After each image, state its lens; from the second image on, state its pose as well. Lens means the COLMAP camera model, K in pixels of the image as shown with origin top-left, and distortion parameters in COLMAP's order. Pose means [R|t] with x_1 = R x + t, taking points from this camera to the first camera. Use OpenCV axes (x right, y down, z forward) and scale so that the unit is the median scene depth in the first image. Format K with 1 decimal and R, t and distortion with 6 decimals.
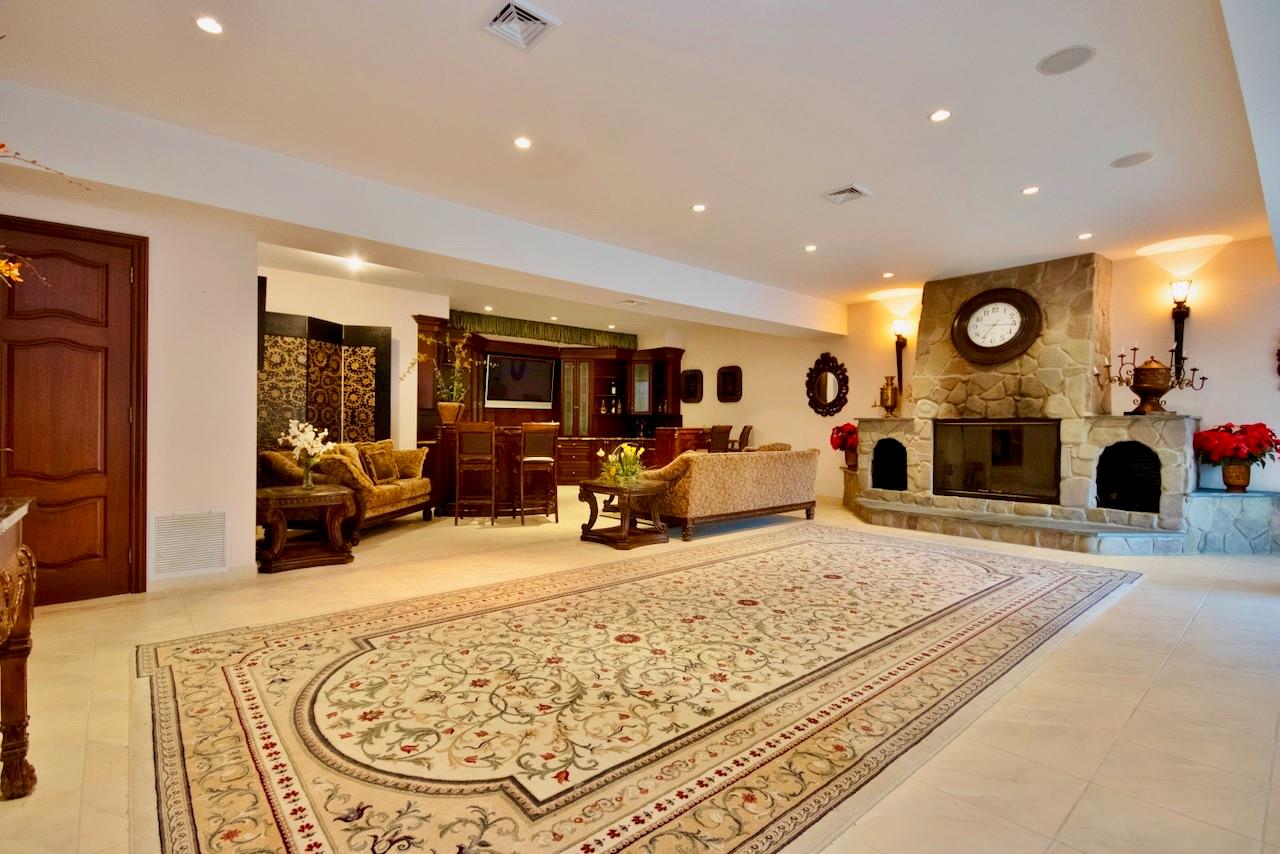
lens RADIAL K [[584.8, 0, 638.1], [0, 584.8, 428.1], [0, 0, 1]] dist [0.002327, 0.000069]
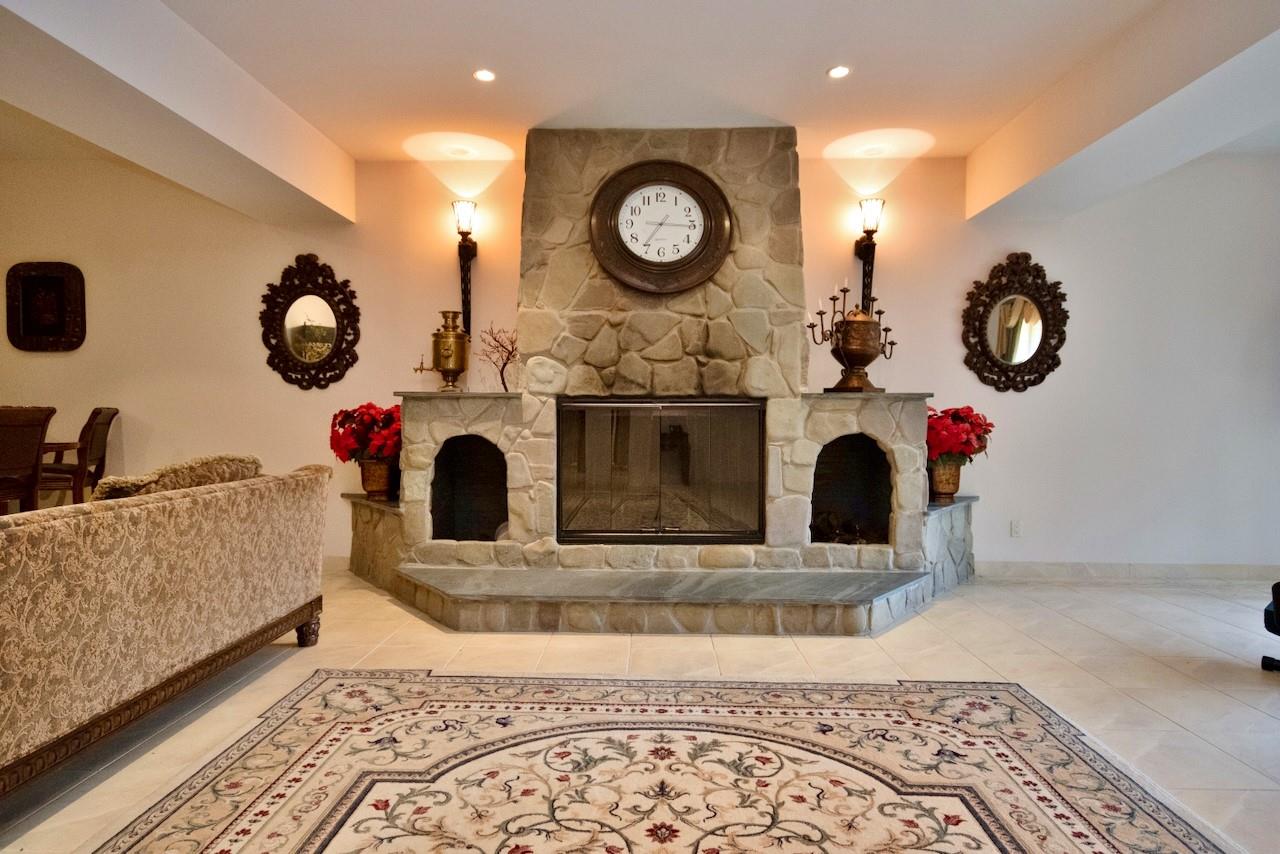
lens RADIAL K [[716.5, 0, 637.0], [0, 716.5, 428.0], [0, 0, 1]] dist [0.018967, 0.002780]
pose [[0.678972, -0.014978, 0.734012, 0.098906], [0.001071, 0.999811, 0.019411, 0.000791], [-0.734164, -0.012393, 0.678859, 0.557059]]
